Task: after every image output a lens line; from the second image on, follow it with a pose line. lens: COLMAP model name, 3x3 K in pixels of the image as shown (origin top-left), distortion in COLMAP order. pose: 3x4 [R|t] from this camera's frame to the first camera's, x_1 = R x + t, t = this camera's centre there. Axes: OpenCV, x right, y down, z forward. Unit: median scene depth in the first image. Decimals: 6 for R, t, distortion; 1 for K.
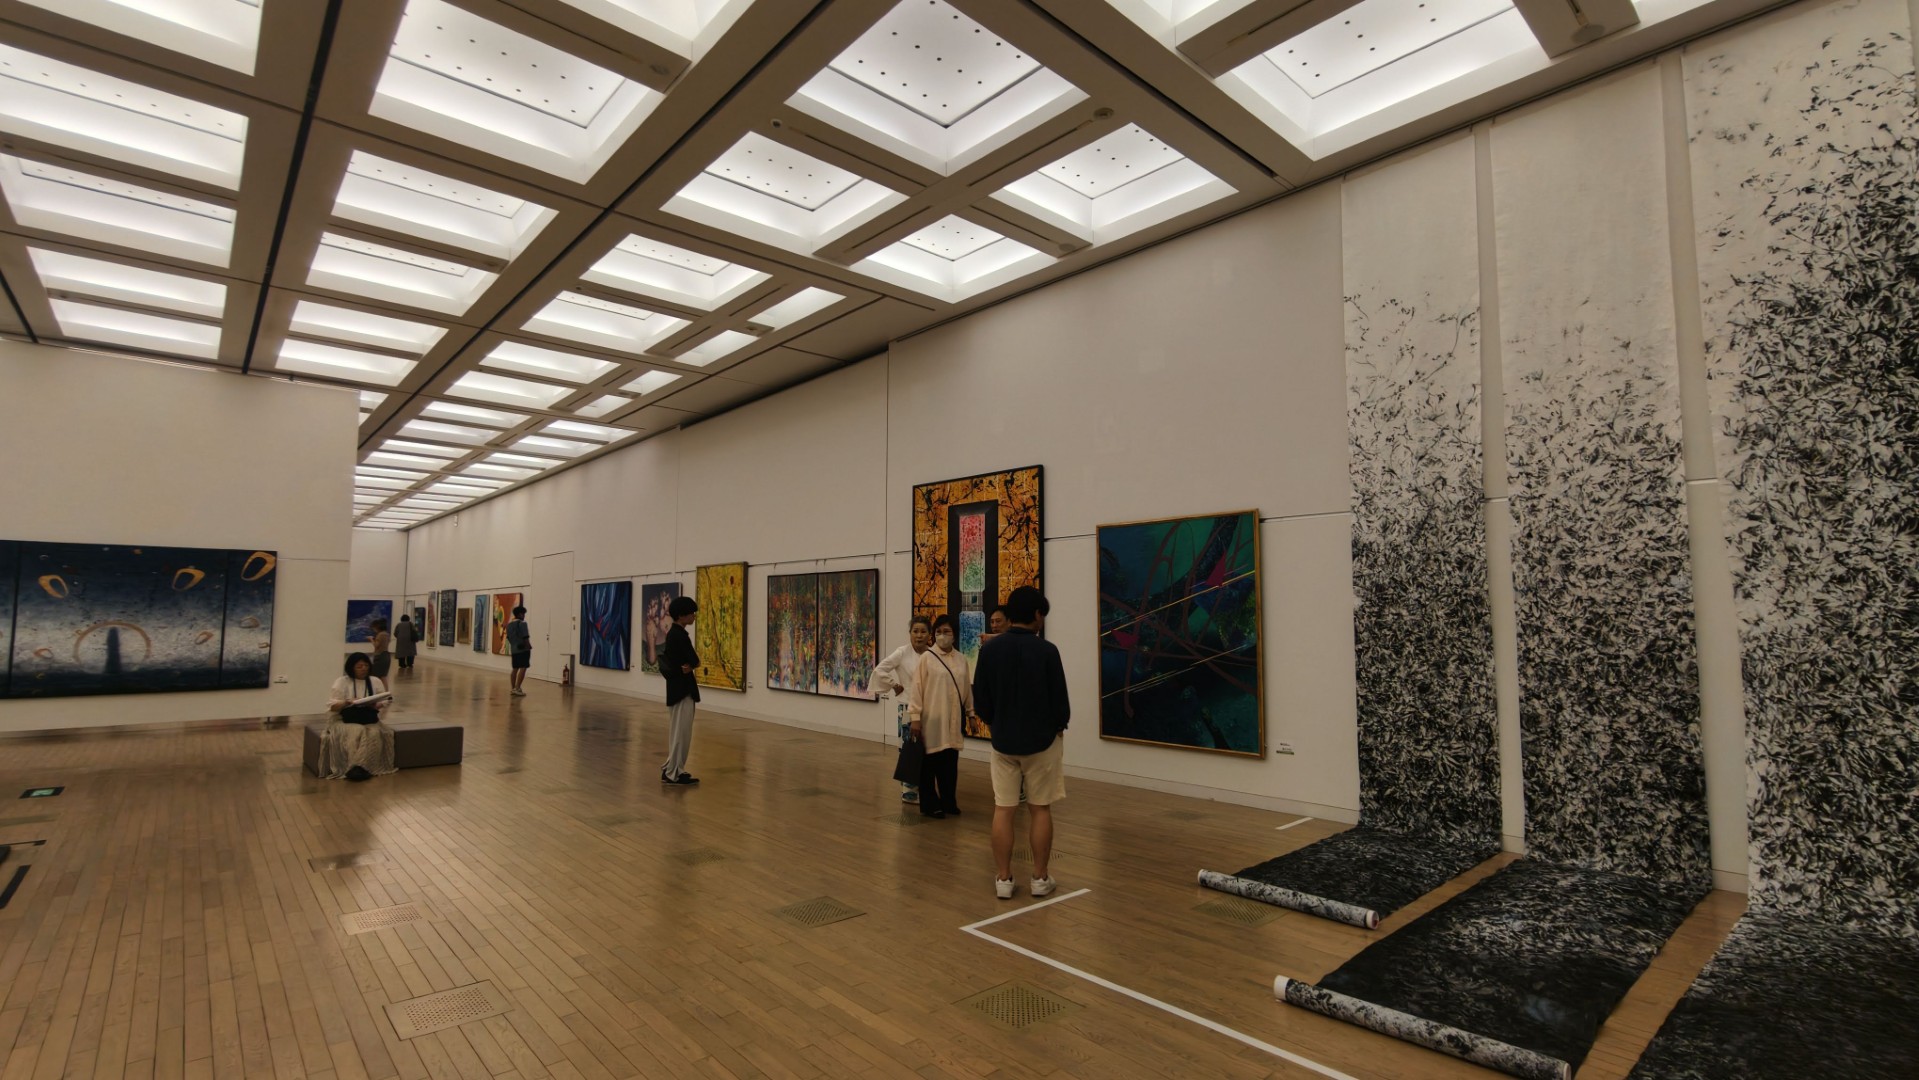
lens RADIAL K [[856.5, 0, 952.4], [0, 856.5, 543.6], [0, 0, 1]] dist [0.004811, -0.001575]
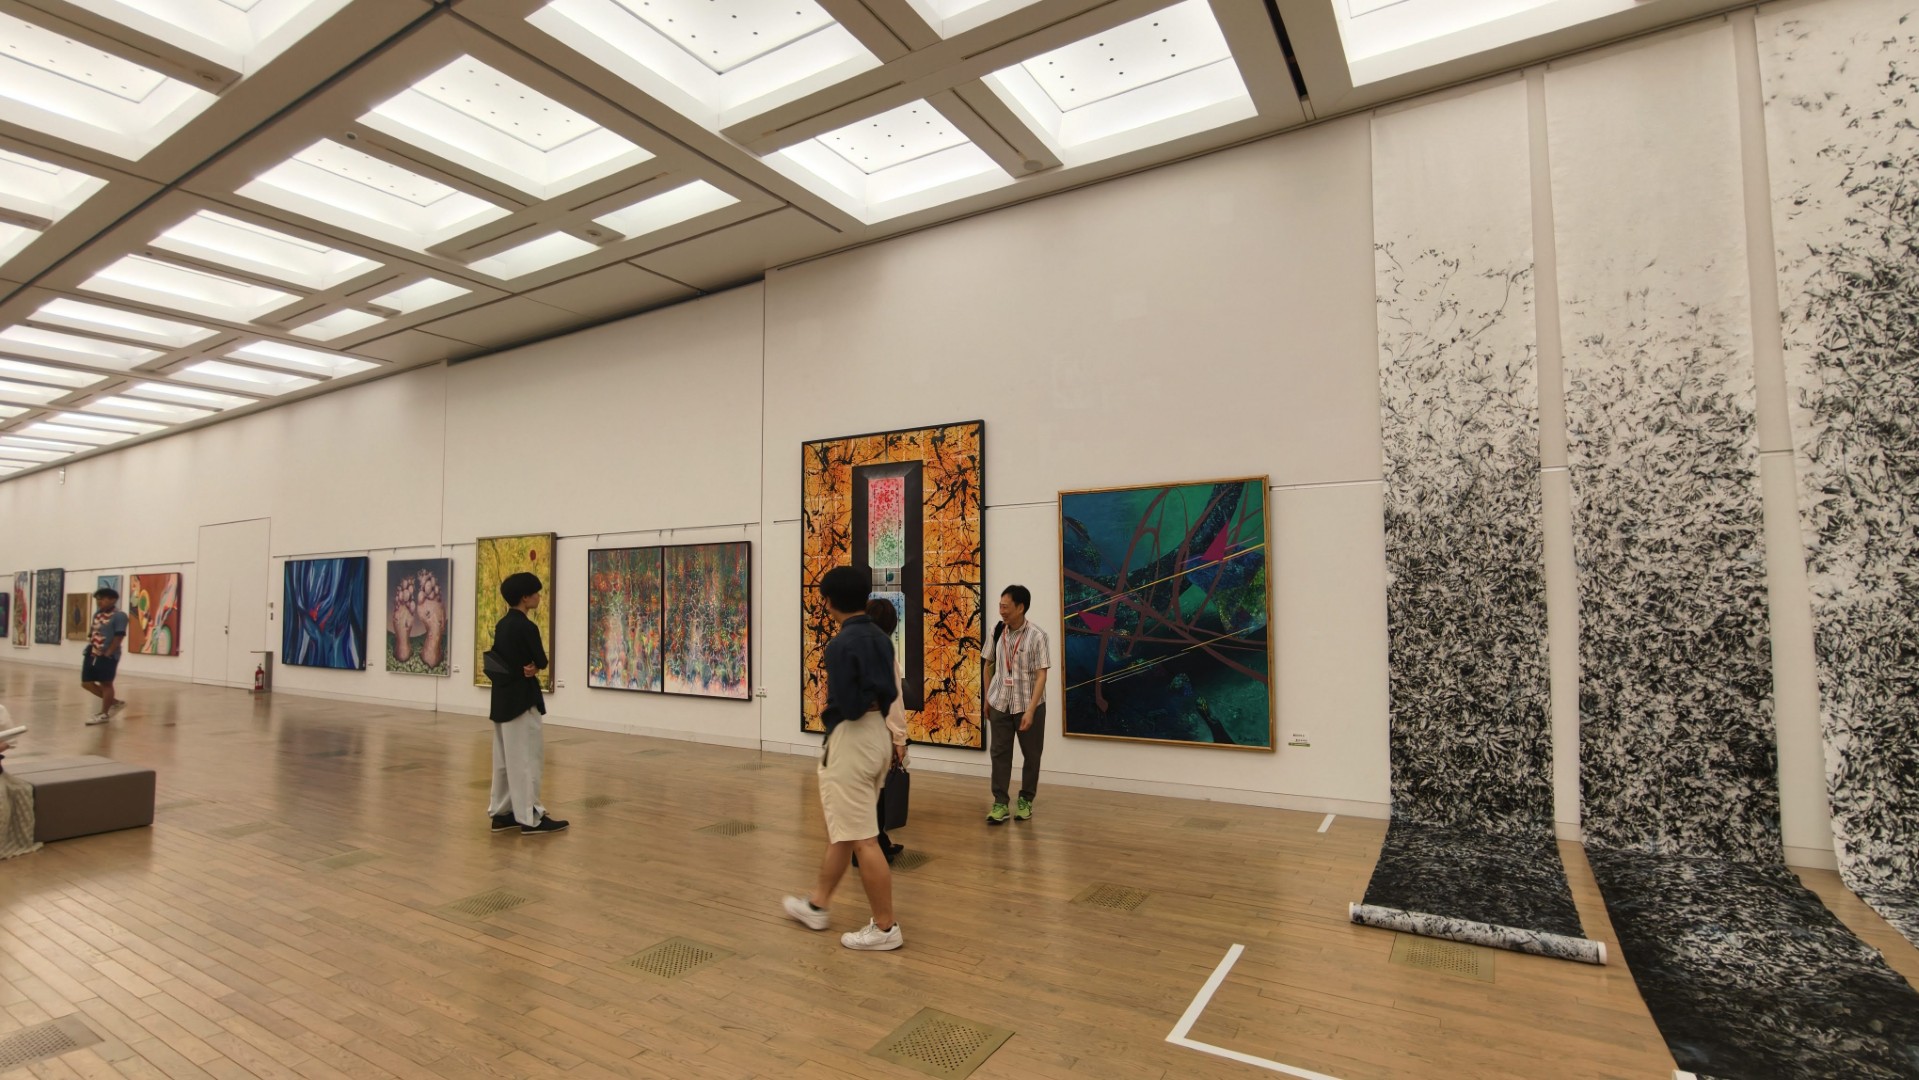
lens RADIAL K [[856.5, 0, 963.6], [0, 856.5, 540.8], [0, 0, 1]] dist [0.004811, -0.001575]
pose [[0.956276, 0.012229, 0.292209, -0.227627], [-0.017547, 0.999725, 0.015583, 0.021524], [-0.291938, -0.020029, 0.956227, 0.248536]]
